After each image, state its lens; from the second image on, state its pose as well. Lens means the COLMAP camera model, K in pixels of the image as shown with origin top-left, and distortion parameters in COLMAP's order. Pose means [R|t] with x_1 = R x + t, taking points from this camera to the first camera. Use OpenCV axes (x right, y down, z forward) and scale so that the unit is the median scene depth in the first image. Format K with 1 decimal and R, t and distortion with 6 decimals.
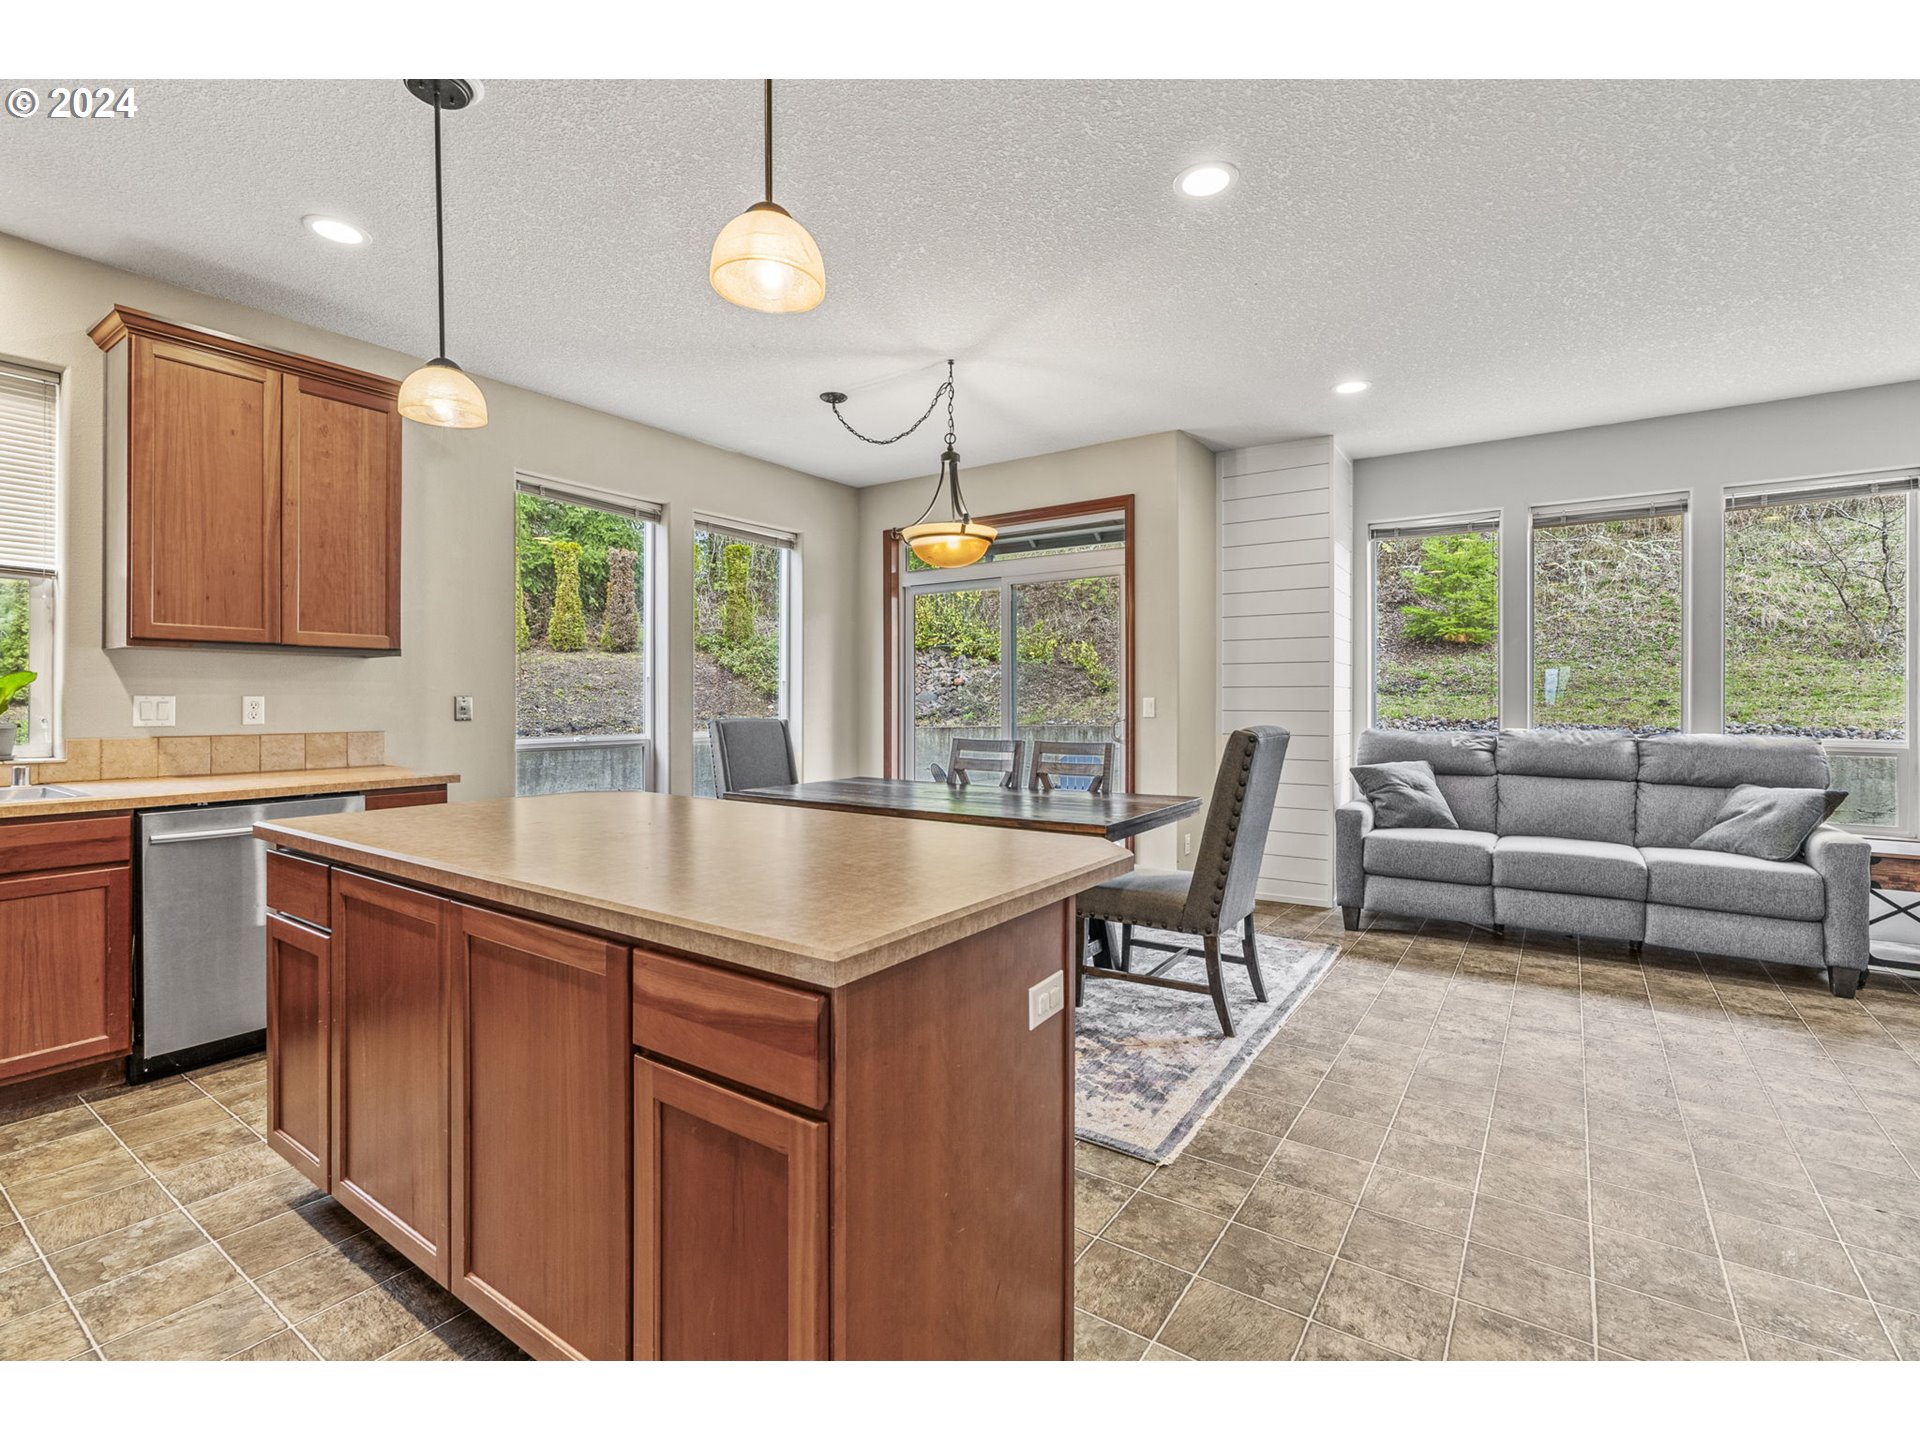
lens RADIAL K [[880.0, 0, 963.1], [0, 880.0, 709.3], [0, 0, 1]] dist [-0.004599, 0.000182]
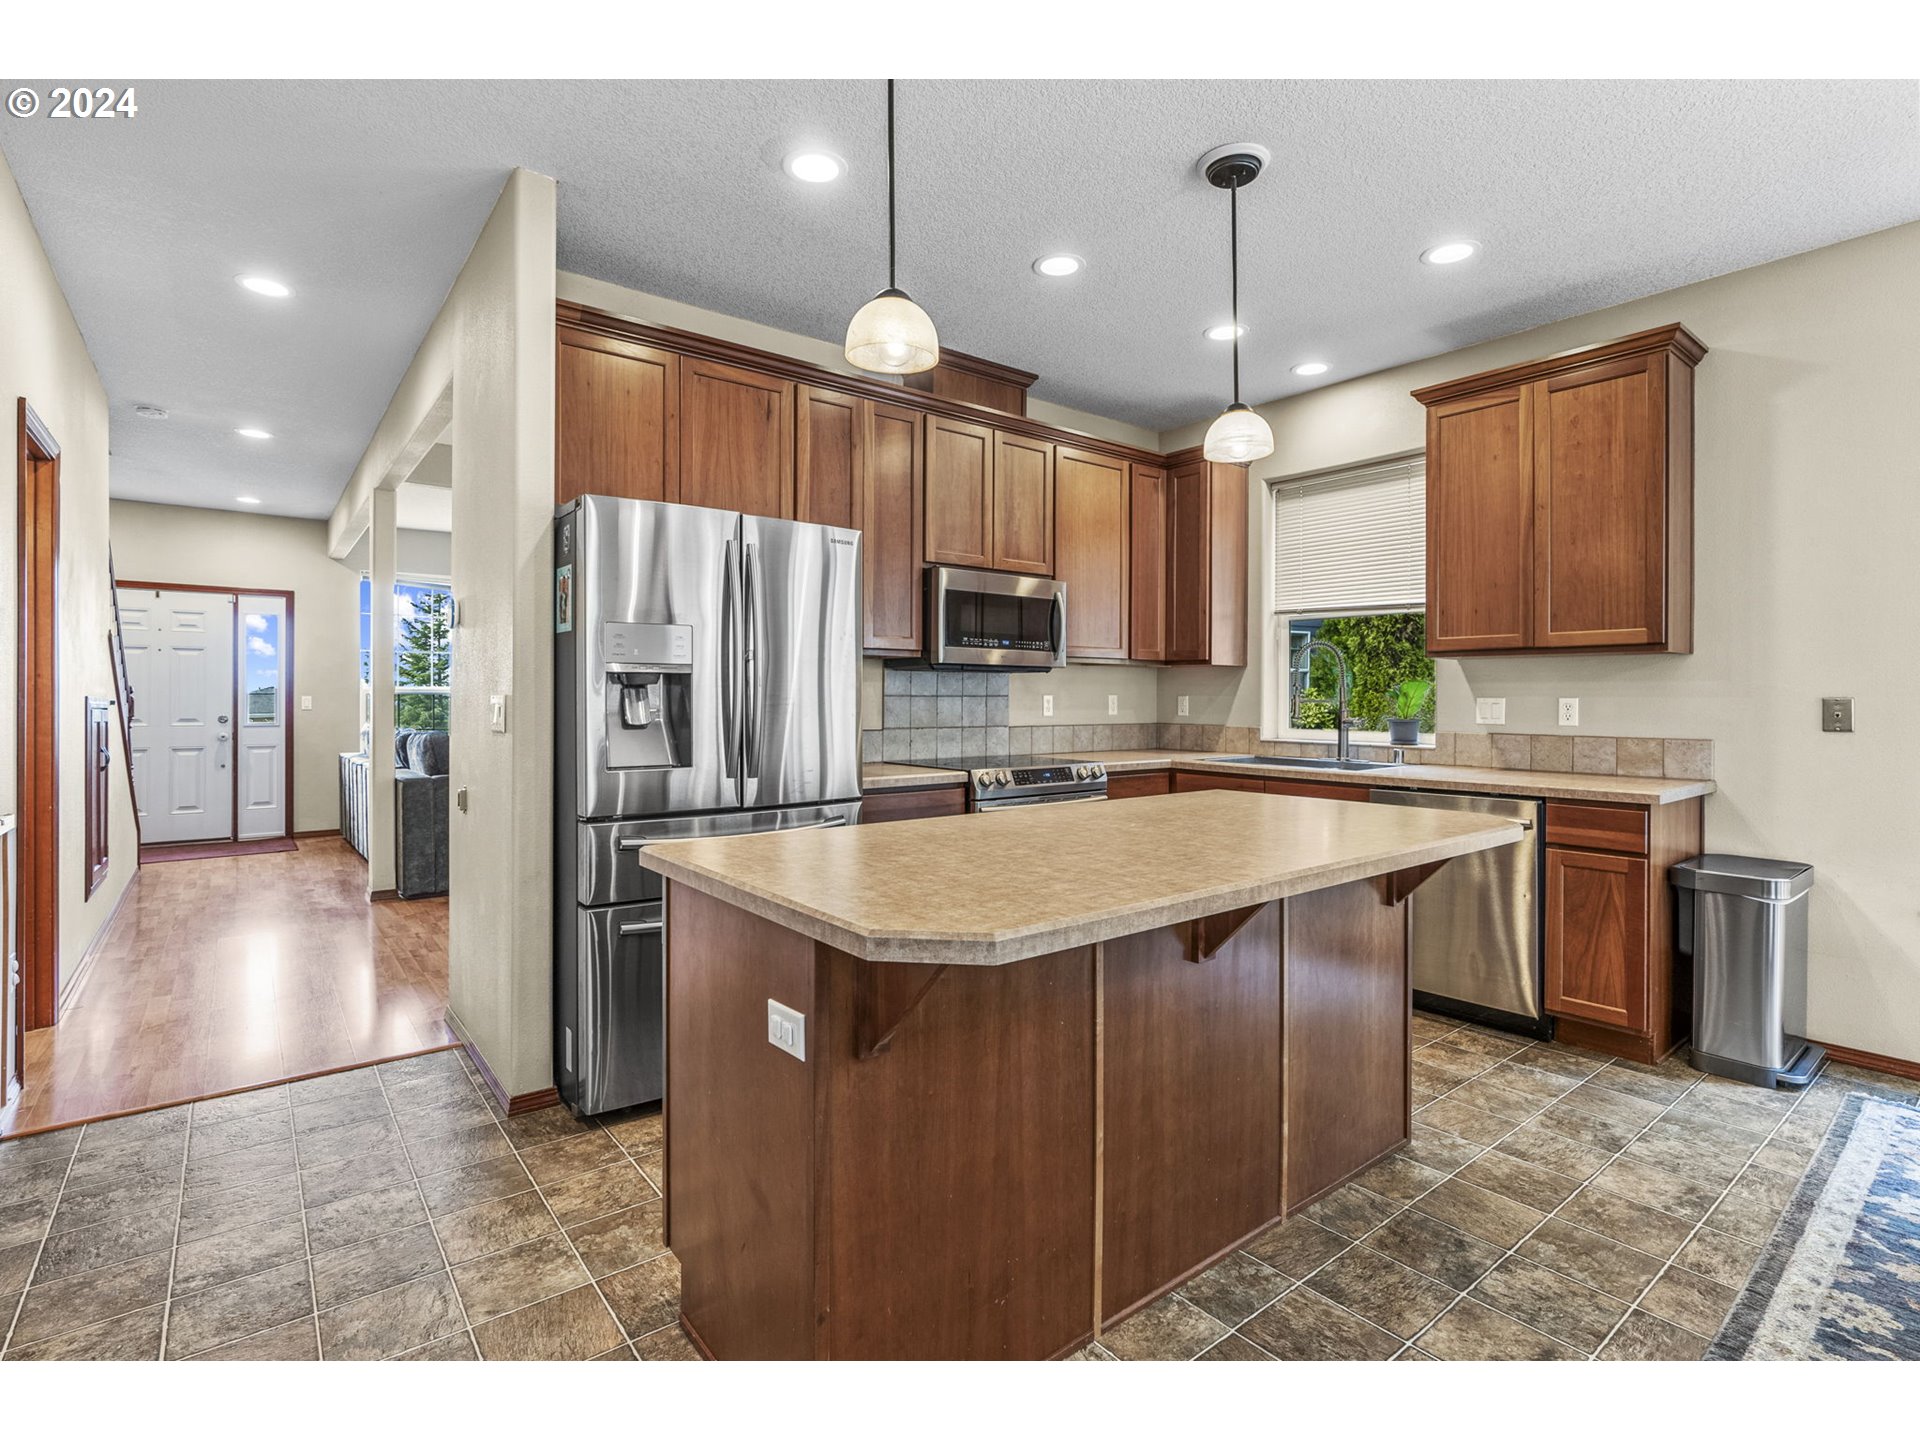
lens RADIAL K [[909.9, 0, 954.7], [0, 909.9, 696.8], [0, 0, 1]] dist [-0.005259, -0.000068]
pose [[-0.297562, -0.005108, -0.954689, 0.437363], [-0.012950, 0.999915, -0.001314, -0.006133], [0.954615, 0.011972, -0.297603, 0.670467]]
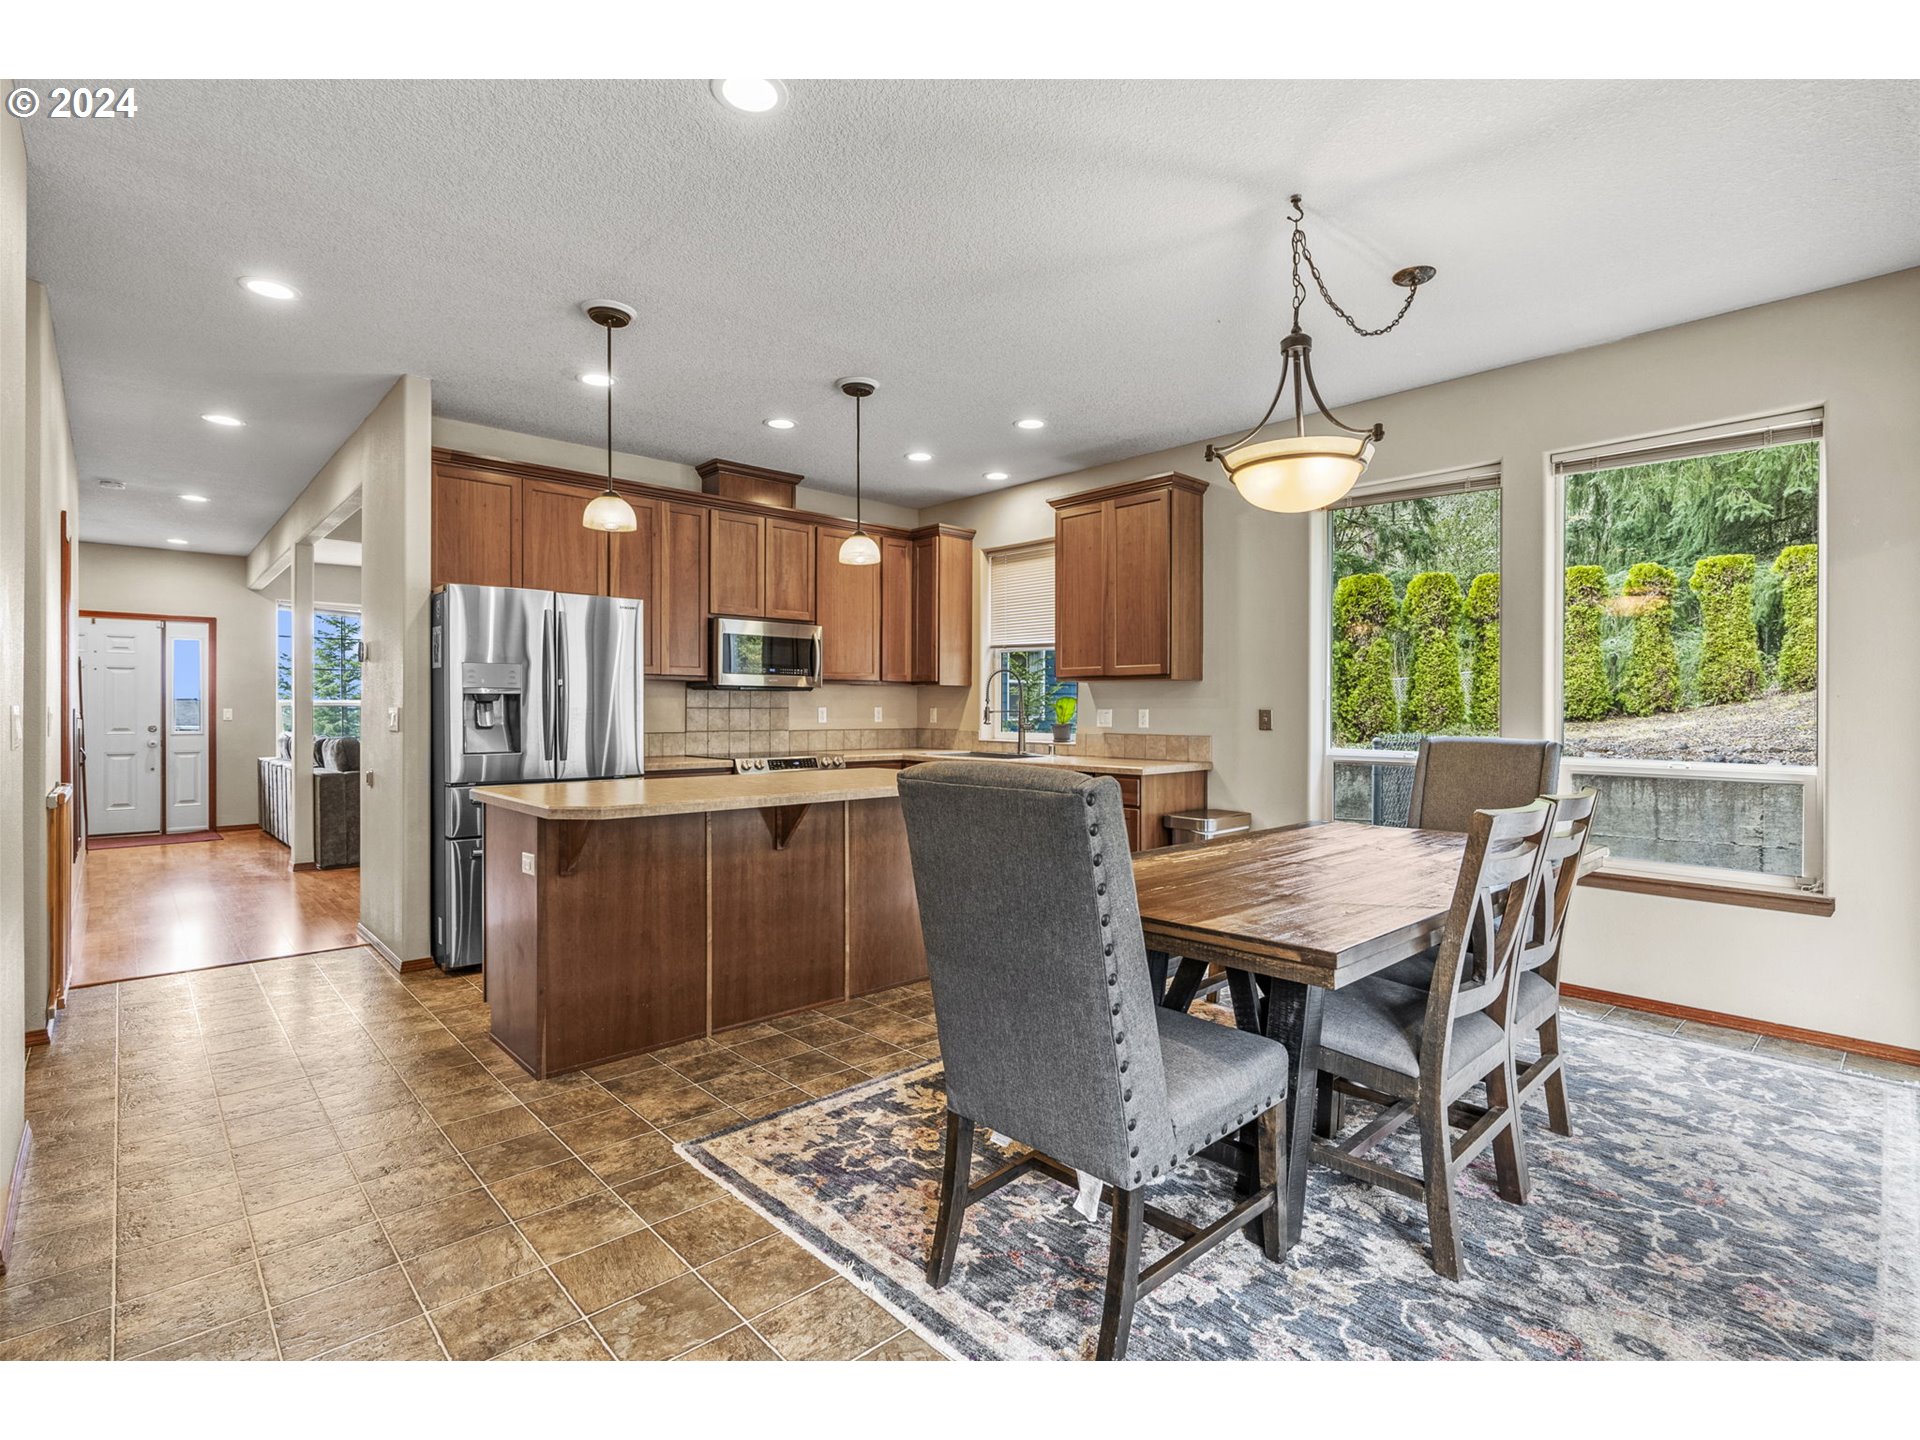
lens RADIAL K [[924.3, 0, 959.8], [0, 924.3, 711.8], [0, 0, 1]] dist [0.000631, 0.000670]
pose [[-0.227700, -0.001617, -0.973730, 0.874896], [-0.012349, 0.999923, 0.001228, -0.009255], [0.973653, 0.012304, -0.227702, 1.117082]]
